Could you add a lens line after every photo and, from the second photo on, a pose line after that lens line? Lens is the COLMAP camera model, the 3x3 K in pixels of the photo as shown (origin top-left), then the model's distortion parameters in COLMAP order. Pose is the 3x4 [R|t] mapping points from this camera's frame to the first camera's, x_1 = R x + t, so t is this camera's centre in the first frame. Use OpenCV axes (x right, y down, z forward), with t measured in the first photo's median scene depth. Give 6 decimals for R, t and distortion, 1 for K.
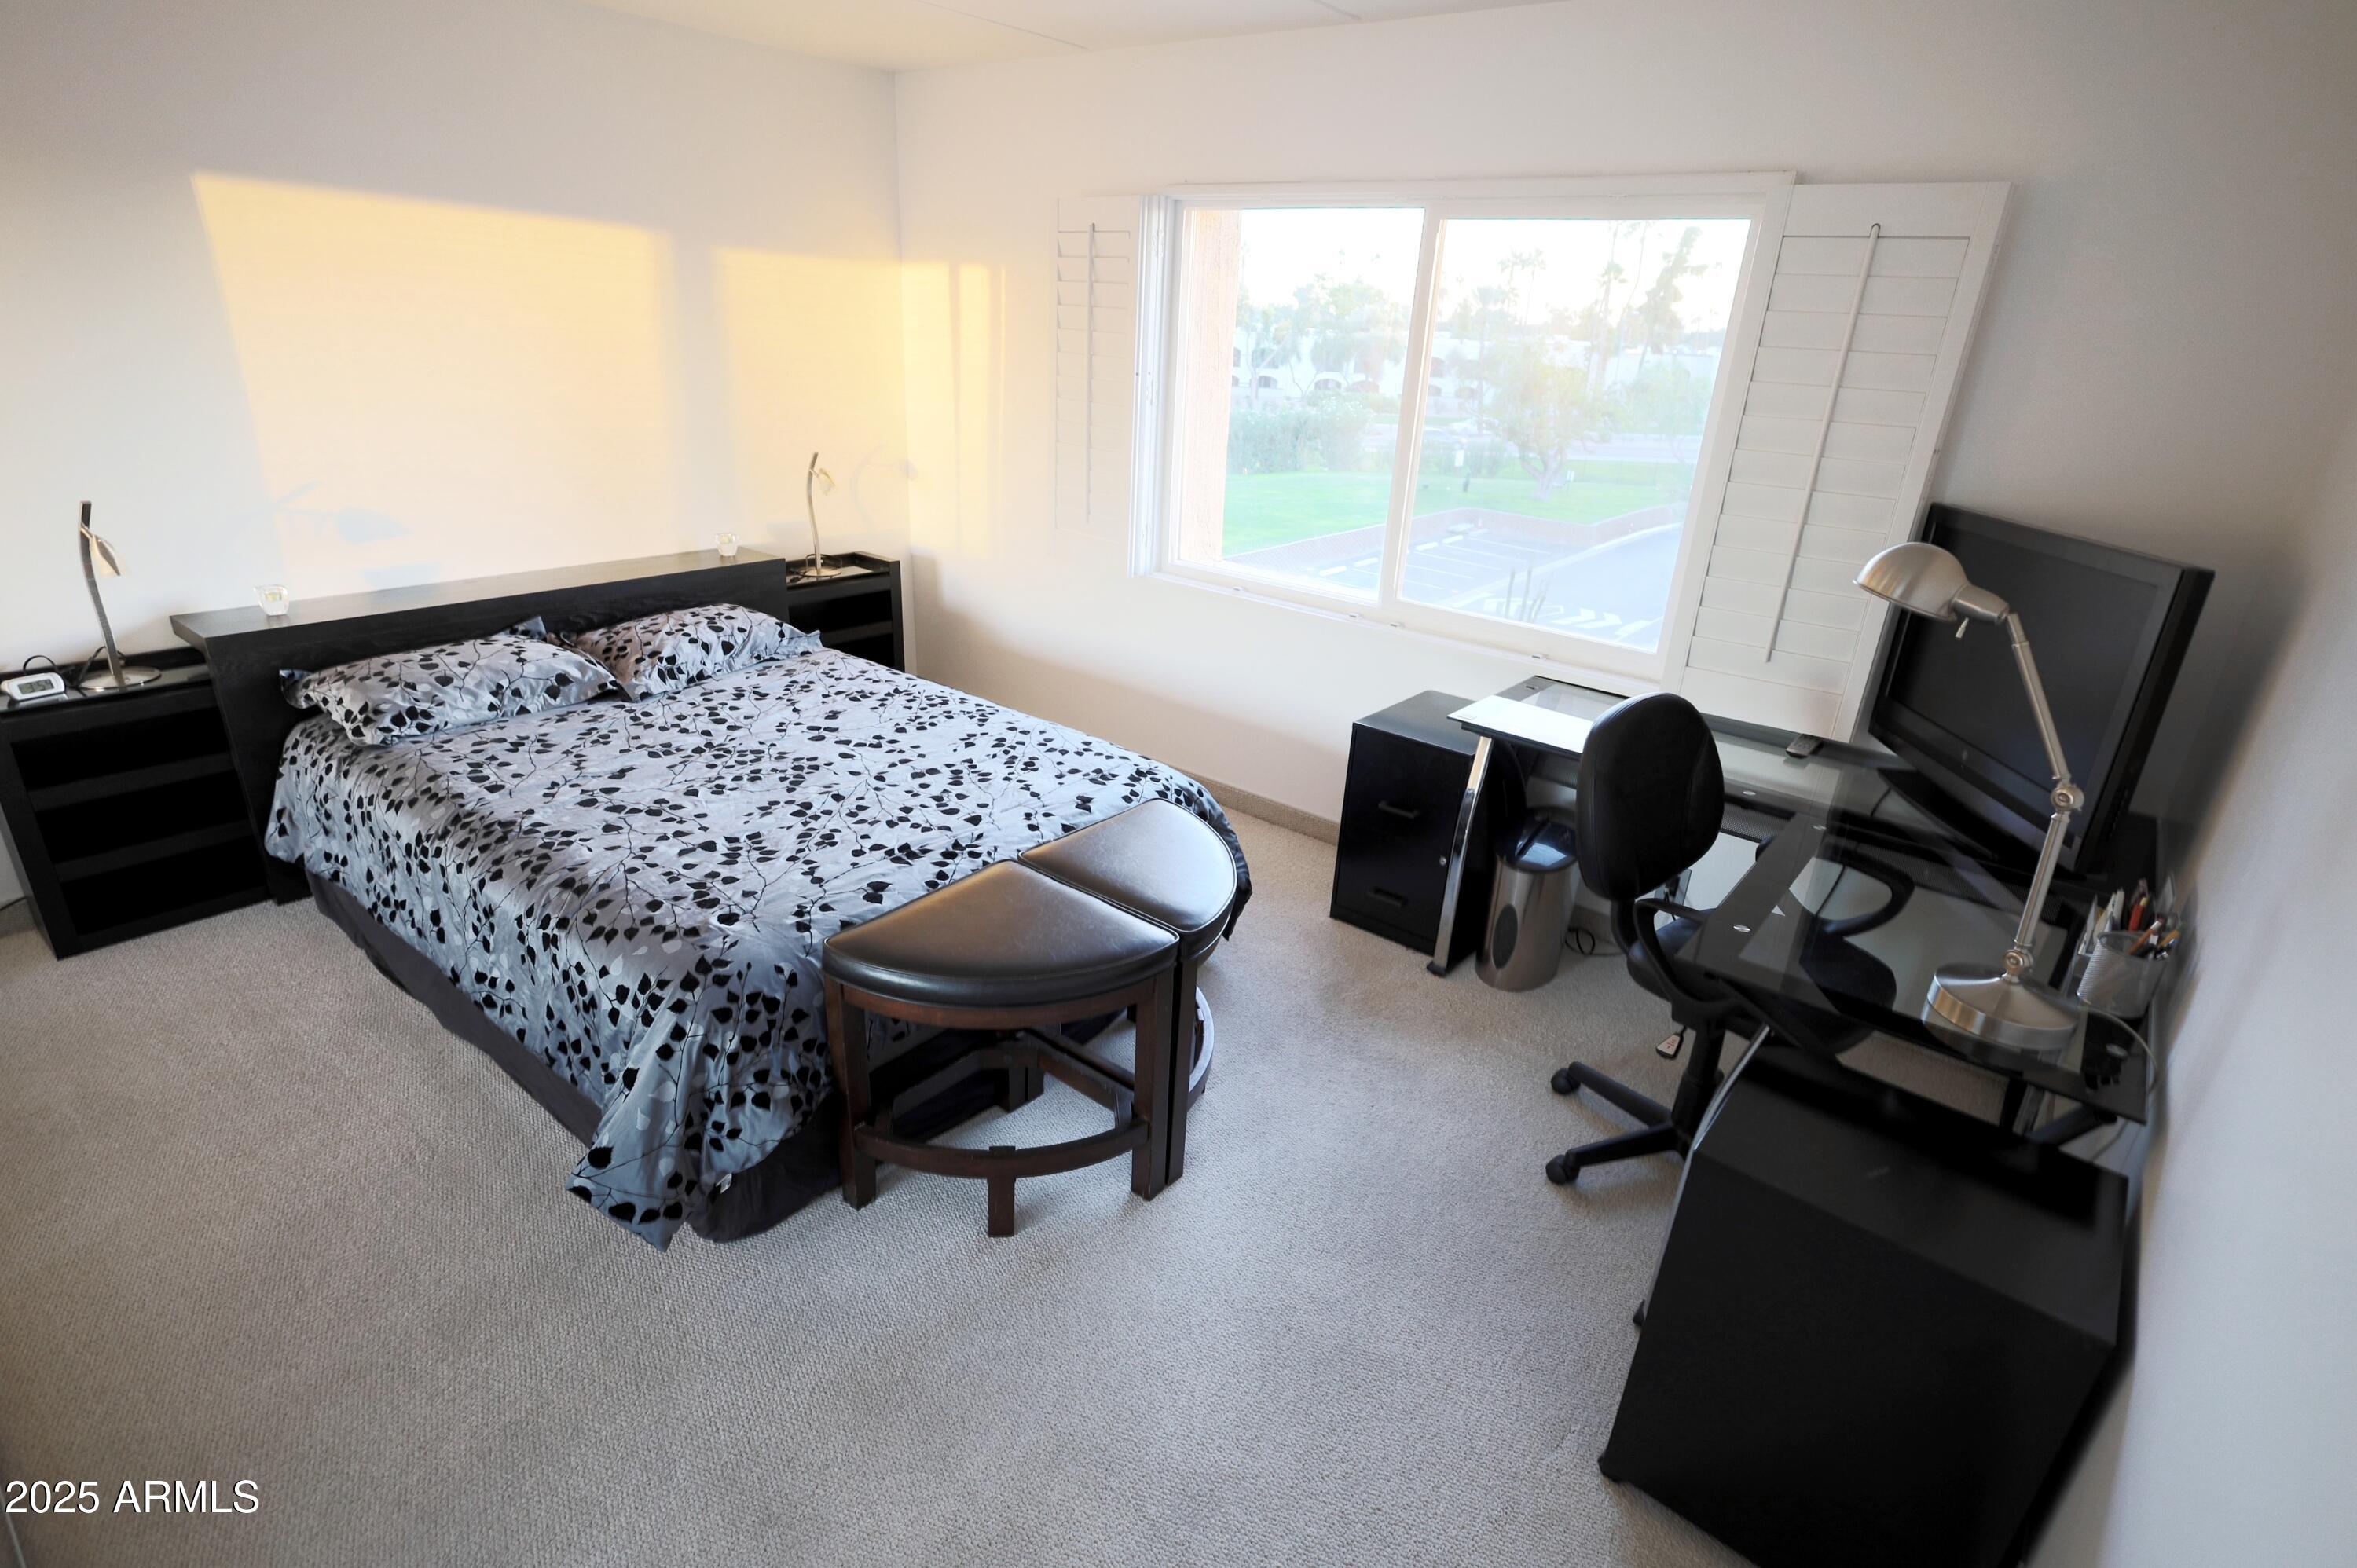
lens RADIAL K [[1150.1, 0, 1176.7], [0, 1150.1, 784.4], [0, 0, 1]] dist [0.000326, -0.000602]
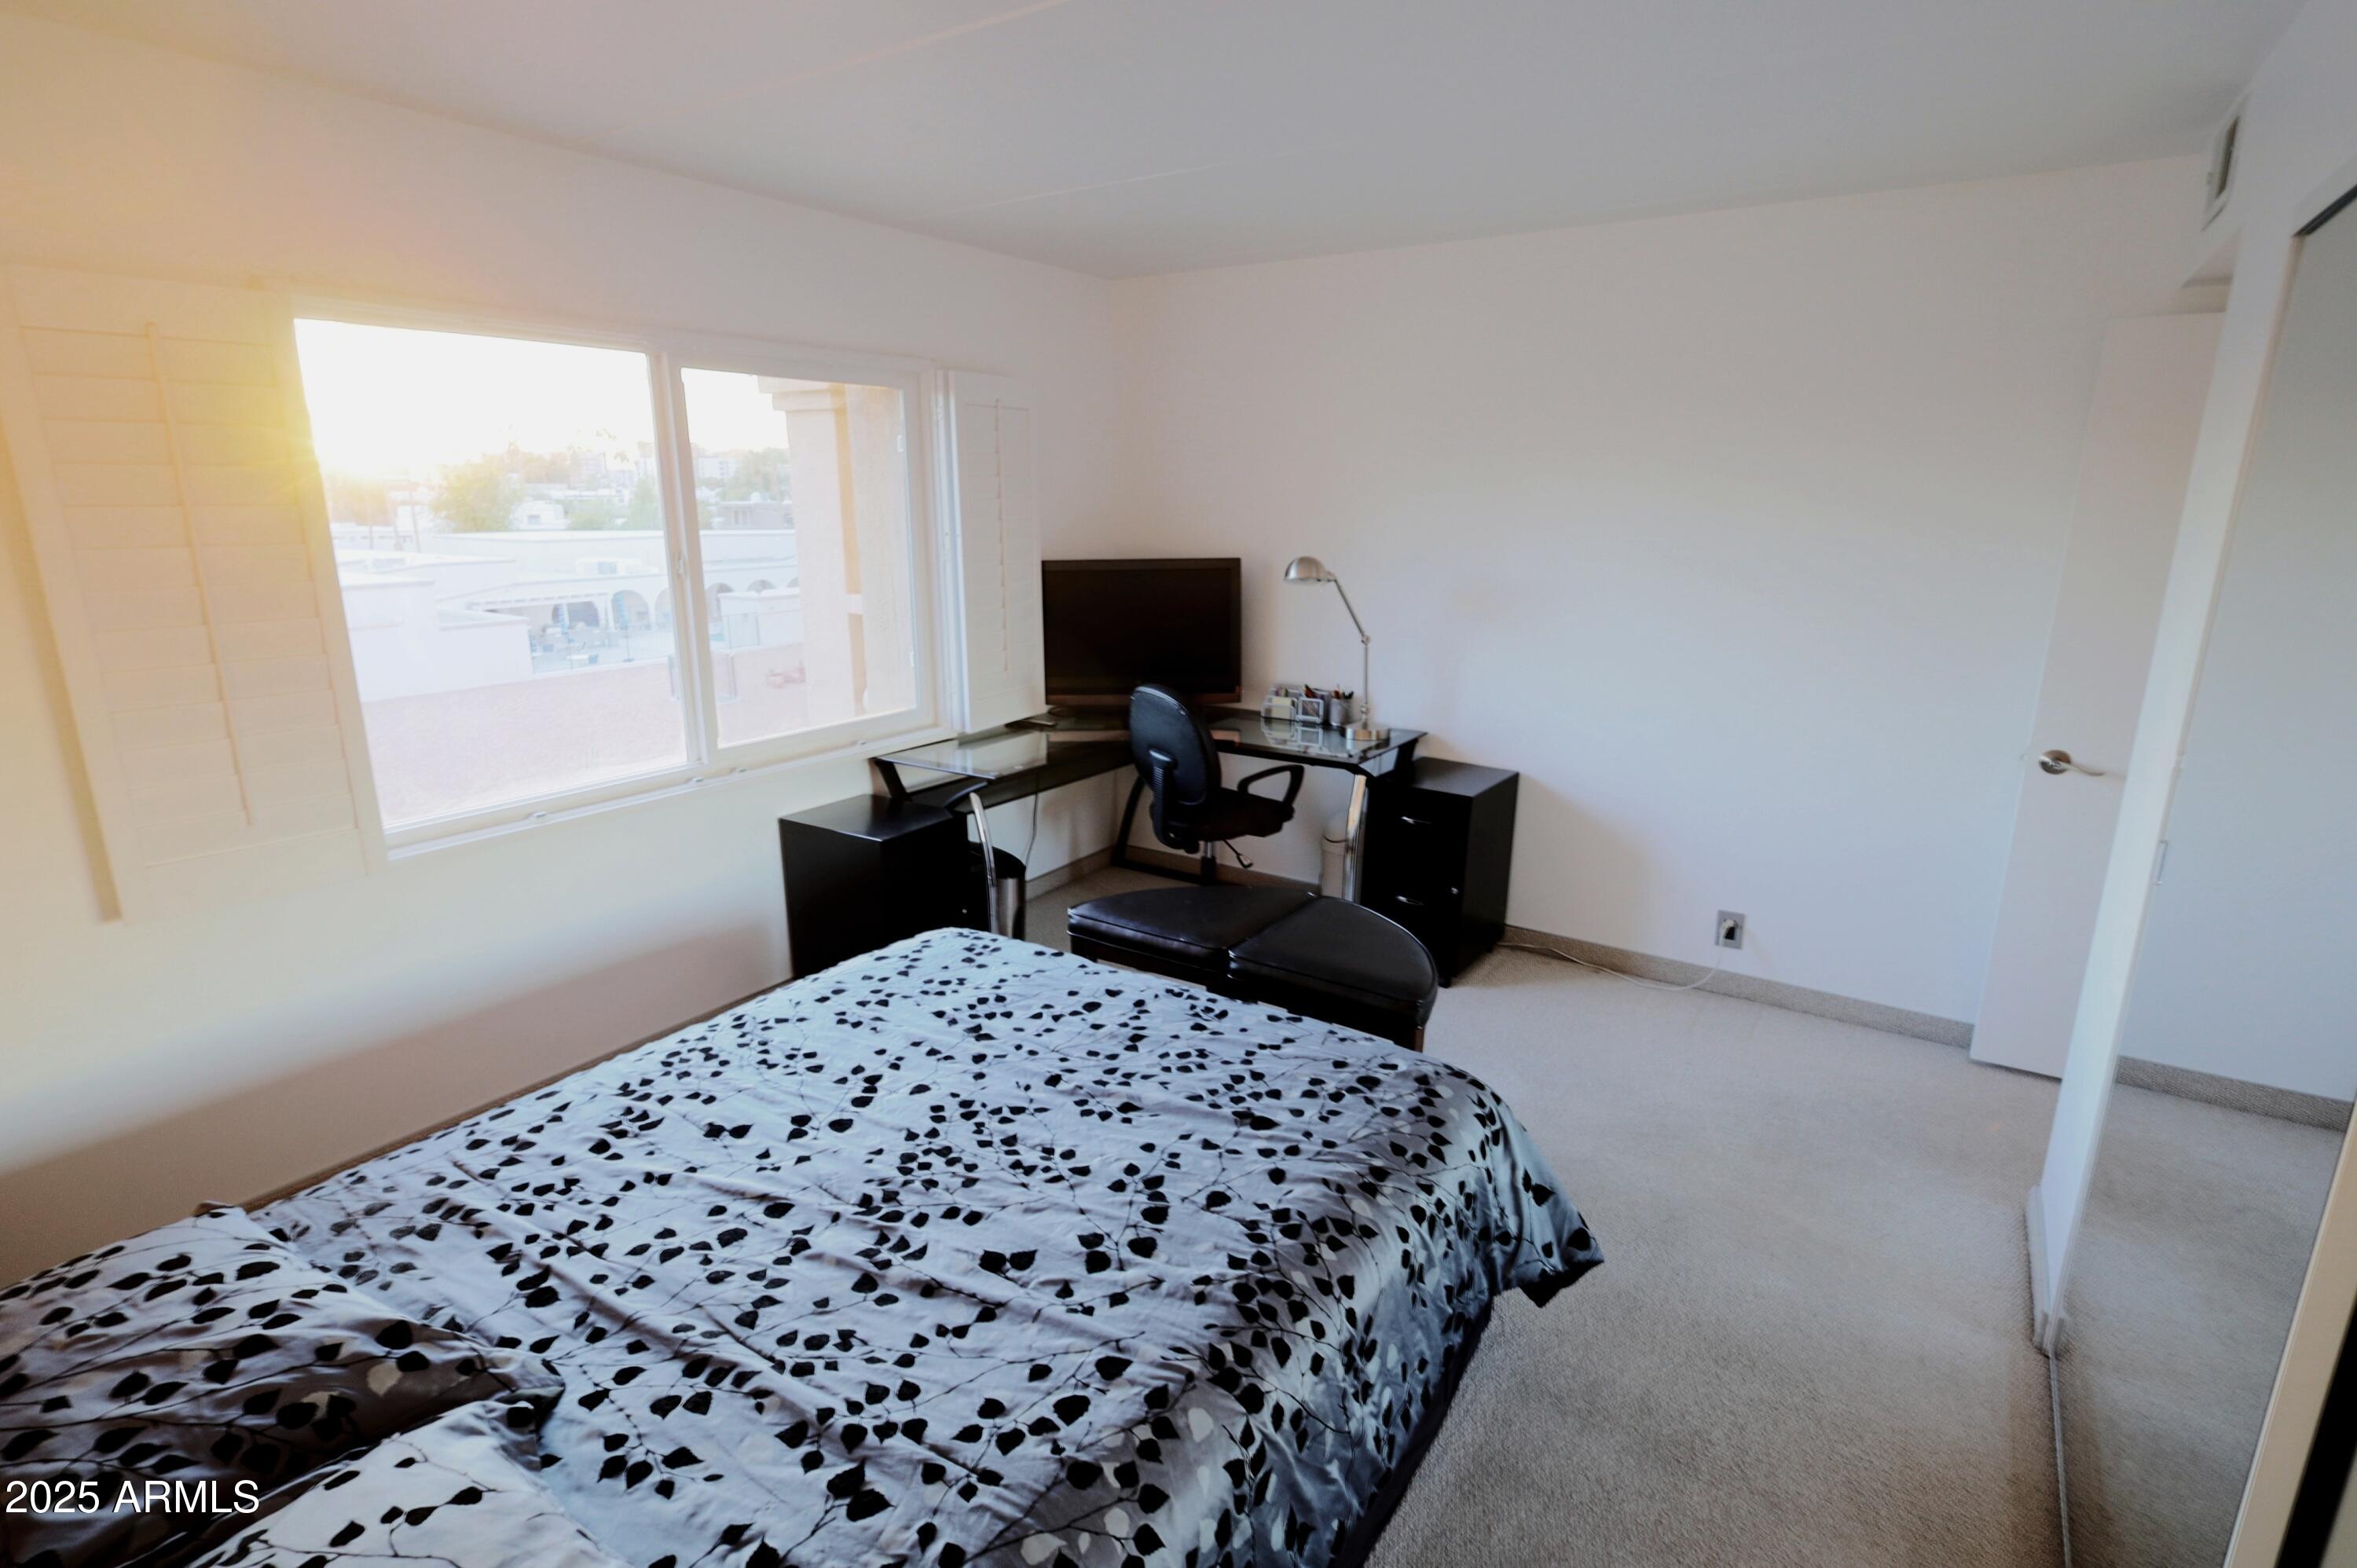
lens RADIAL K [[1158.2, 0, 1172.8], [0, 1158.2, 786.4], [0, 0, 1]] dist [0.004782, 0.000374]
pose [[-0.081476, -0.297591, 0.951210, -0.978012], [0.374970, 0.875112, 0.305902, -0.367931], [-0.923450, 0.381599, 0.040287, 0.809502]]
